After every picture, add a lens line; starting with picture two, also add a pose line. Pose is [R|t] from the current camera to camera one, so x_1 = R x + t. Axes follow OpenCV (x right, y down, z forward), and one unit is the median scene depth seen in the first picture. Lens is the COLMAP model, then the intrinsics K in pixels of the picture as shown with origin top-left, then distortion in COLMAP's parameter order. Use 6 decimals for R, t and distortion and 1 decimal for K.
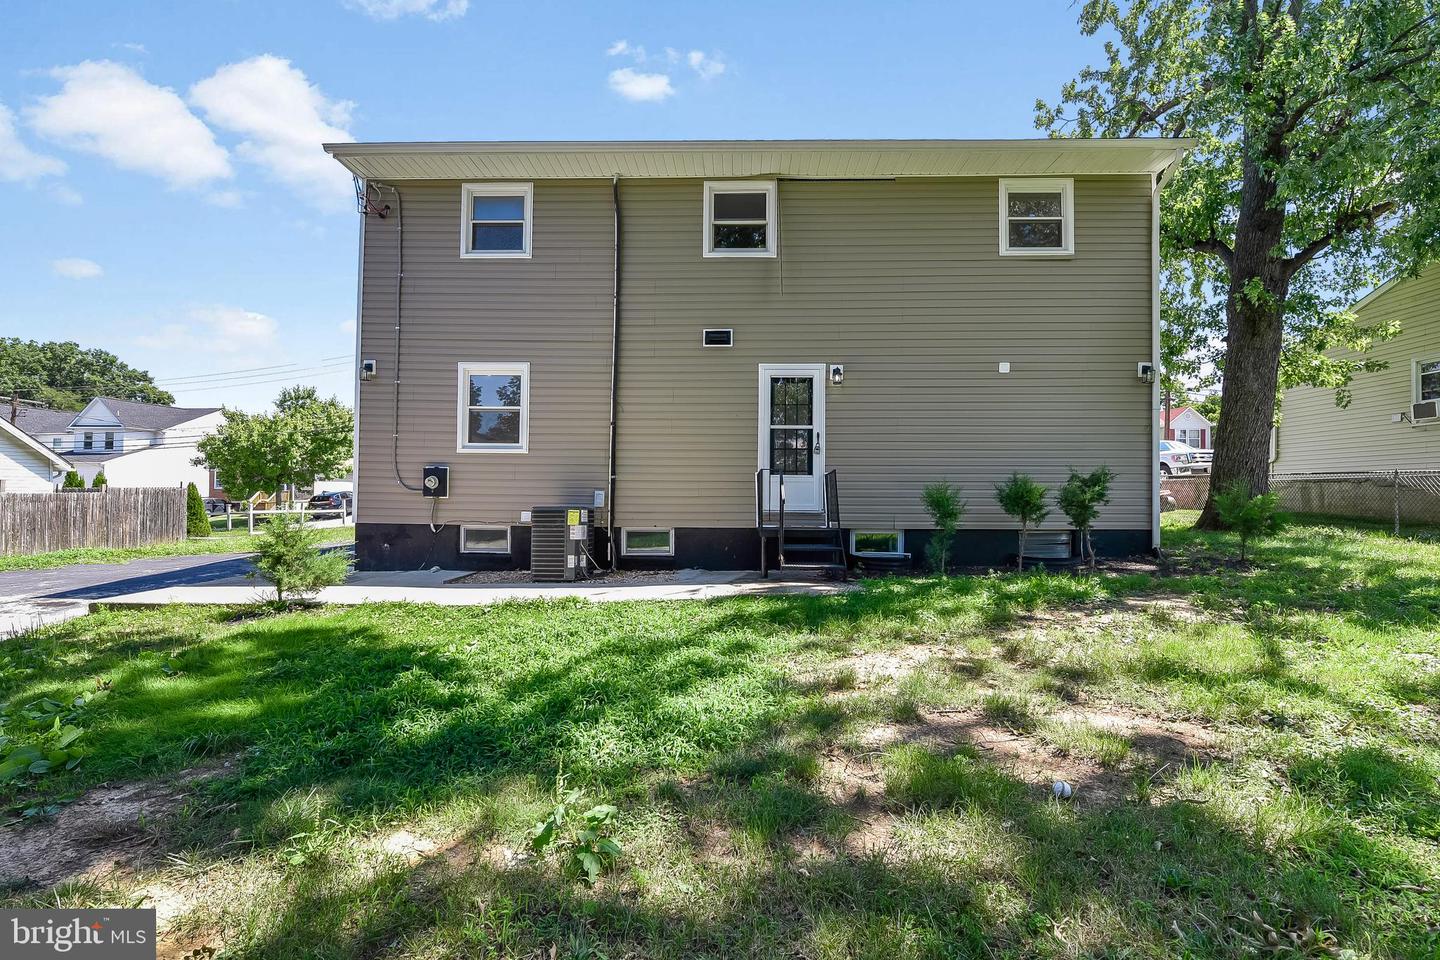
lens RADIAL K [[628.8, 0, 720.0], [0, 628.8, 480.0], [0, 0, 1]] dist [-0.018583, -0.000447]
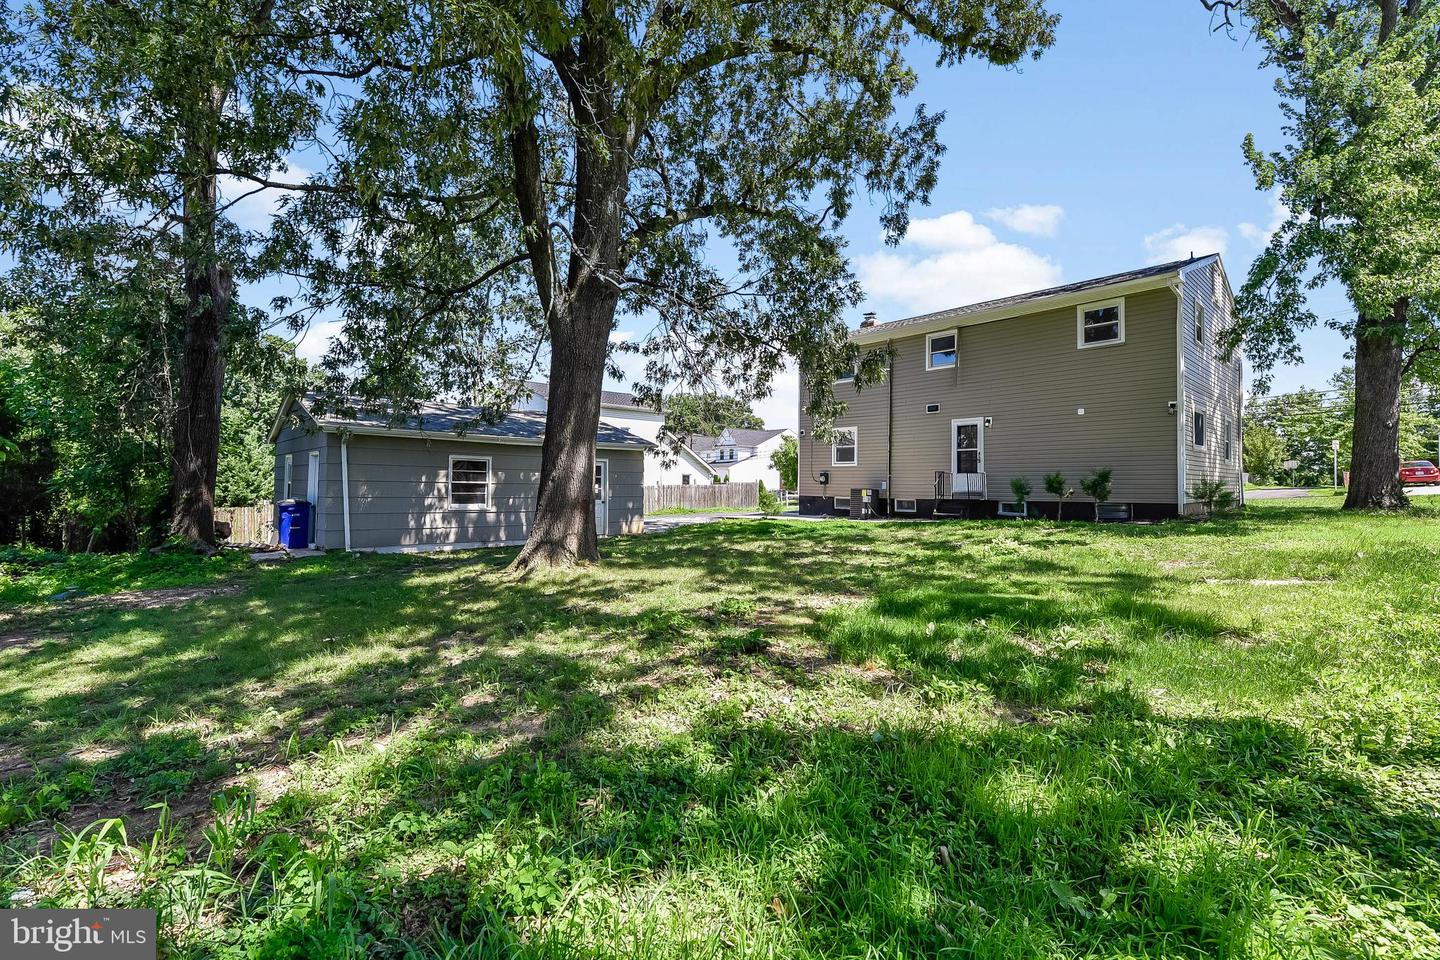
lens RADIAL K [[612.4, 0, 720.0], [0, 612.4, 480.0], [0, 0, 1]] dist [-0.002777, -0.000495]
pose [[0.694740, -0.006534, -0.719231, 0.957825], [0.012500, 0.999917, 0.002990, -0.003336], [0.719152, -0.011068, 0.694764, -0.920088]]
